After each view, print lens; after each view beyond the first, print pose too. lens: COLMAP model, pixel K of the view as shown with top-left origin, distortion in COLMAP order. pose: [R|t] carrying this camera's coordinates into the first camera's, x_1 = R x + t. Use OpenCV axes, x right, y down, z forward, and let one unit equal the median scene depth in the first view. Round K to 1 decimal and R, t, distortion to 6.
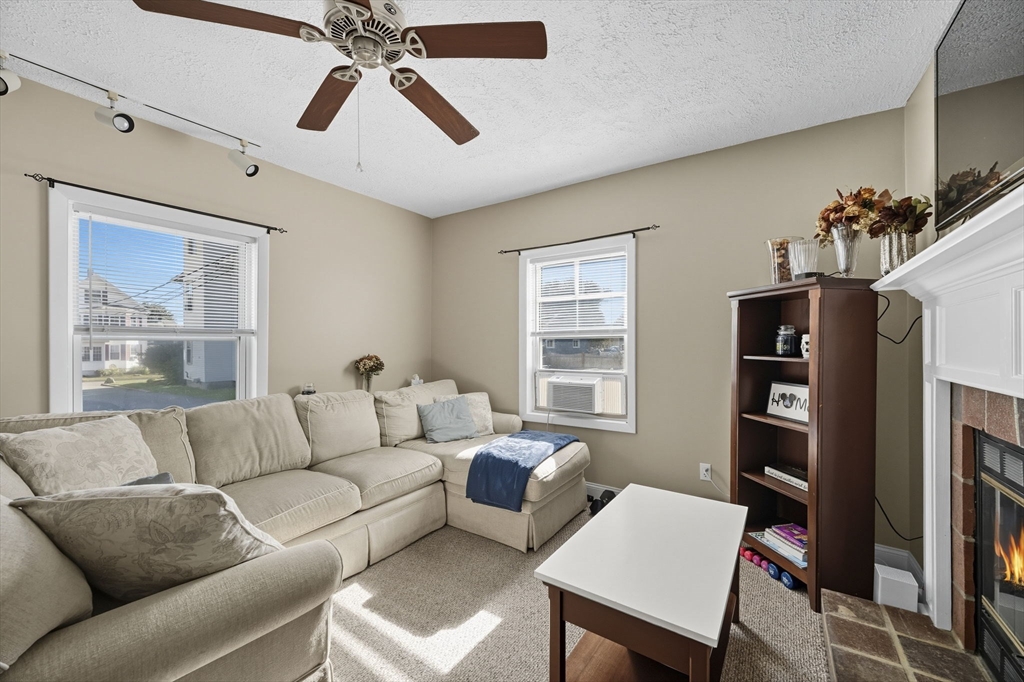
lens RADIAL K [[403.1, 0, 516.3], [0, 403.1, 345.6], [0, 0, 1]] dist [-0.000567, -0.000098]
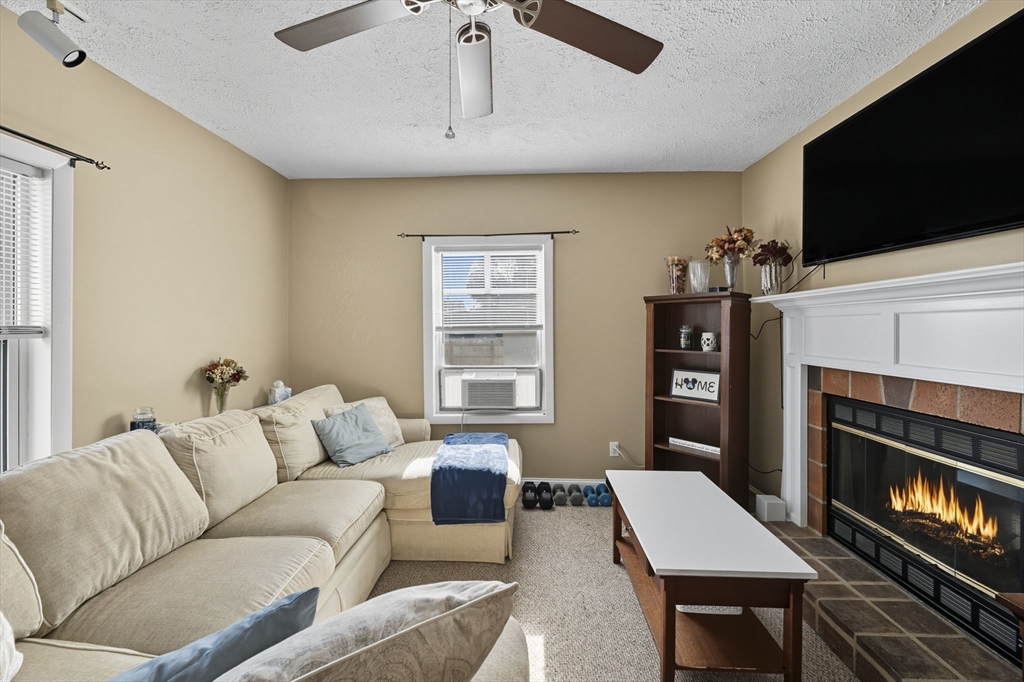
lens RADIAL K [[414.9, 0, 515.6], [0, 414.9, 335.5], [0, 0, 1]] dist [-0.001034, -0.000368]
pose [[0.850659, -0.011968, 0.525582, -0.453417], [0.007522, 0.999916, 0.010594, -0.032940], [-0.525664, -0.005058, 0.850677, 0.153204]]
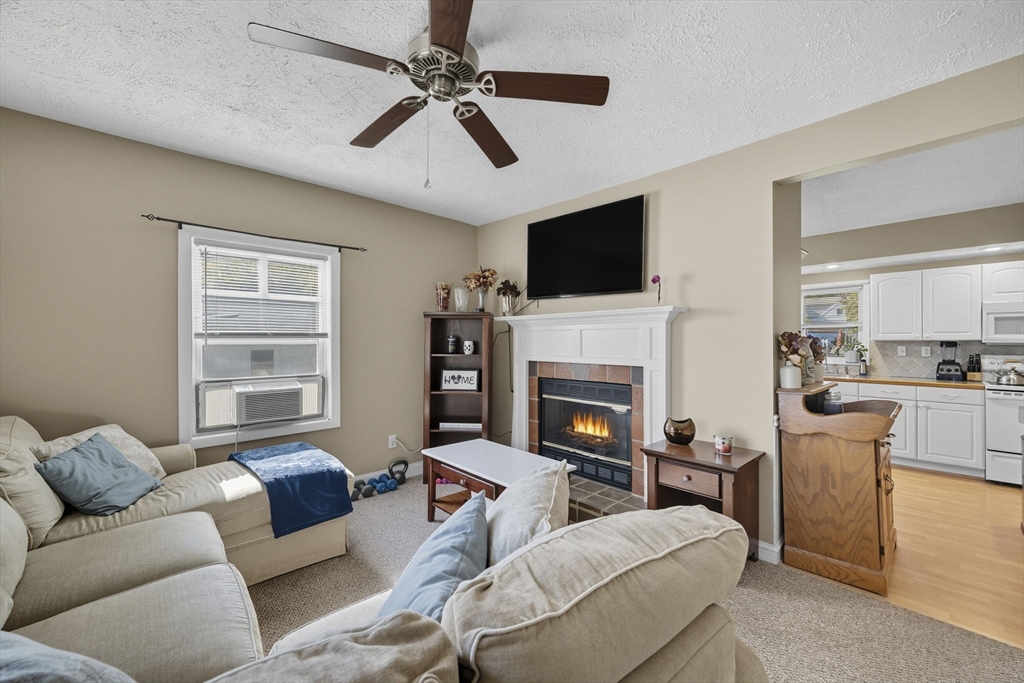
lens RADIAL K [[403.1, 0, 516.3], [0, 403.1, 346.1], [0, 0, 1]] dist [-0.000567, -0.000098]
pose [[0.217028, -0.009644, 0.976118, -0.862506], [0.006196, 0.999945, 0.008502, -0.016736], [-0.976146, 0.004203, 0.217076, 0.346375]]
